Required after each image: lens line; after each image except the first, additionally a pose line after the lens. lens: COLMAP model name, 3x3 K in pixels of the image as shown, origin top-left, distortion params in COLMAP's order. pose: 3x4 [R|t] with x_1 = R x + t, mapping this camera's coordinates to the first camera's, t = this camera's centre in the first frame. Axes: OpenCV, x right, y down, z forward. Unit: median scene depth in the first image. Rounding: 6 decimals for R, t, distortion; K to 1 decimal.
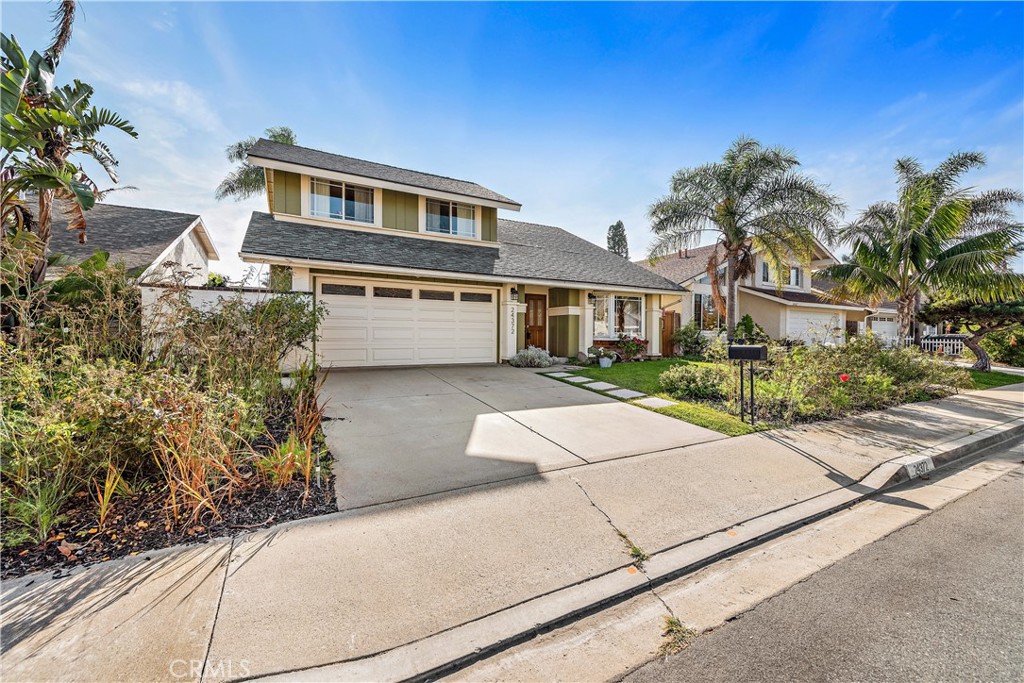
lens RADIAL K [[405.0, 0, 509.4], [0, 405.0, 340.5], [0, 0, 1]] dist [0.005952, -0.000110]
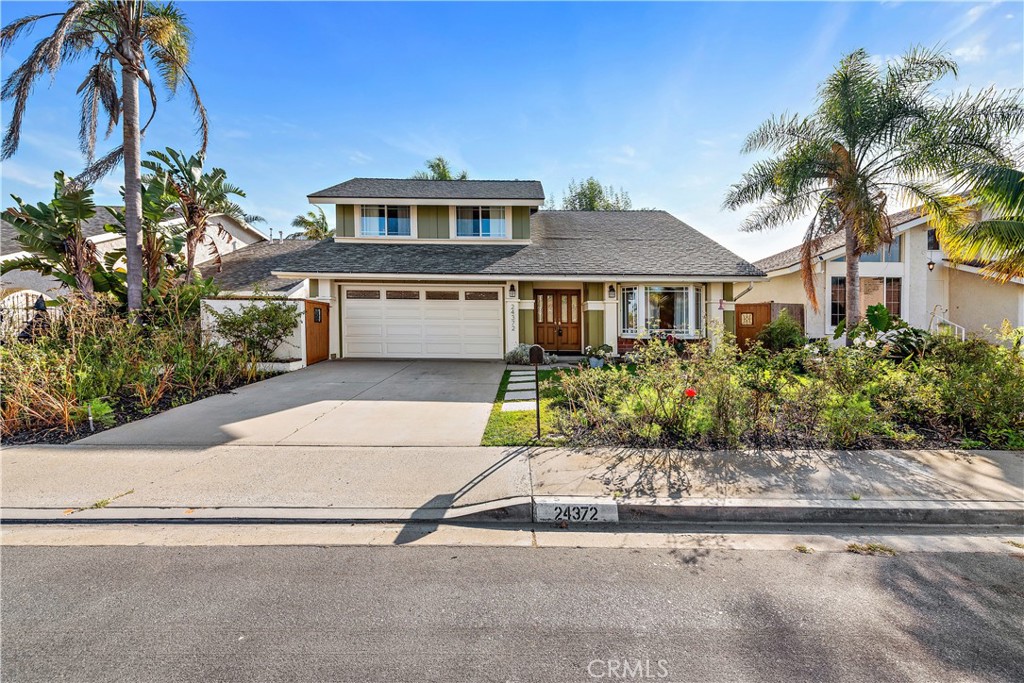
lens RADIAL K [[405.0, 0, 509.3], [0, 405.0, 338.8], [0, 0, 1]] dist [0.005952, -0.000110]
pose [[0.880182, 0.010291, -0.474525, 0.478350], [-0.008997, 0.999947, 0.004998, -0.001642], [0.474551, -0.000130, 0.880228, 0.114758]]
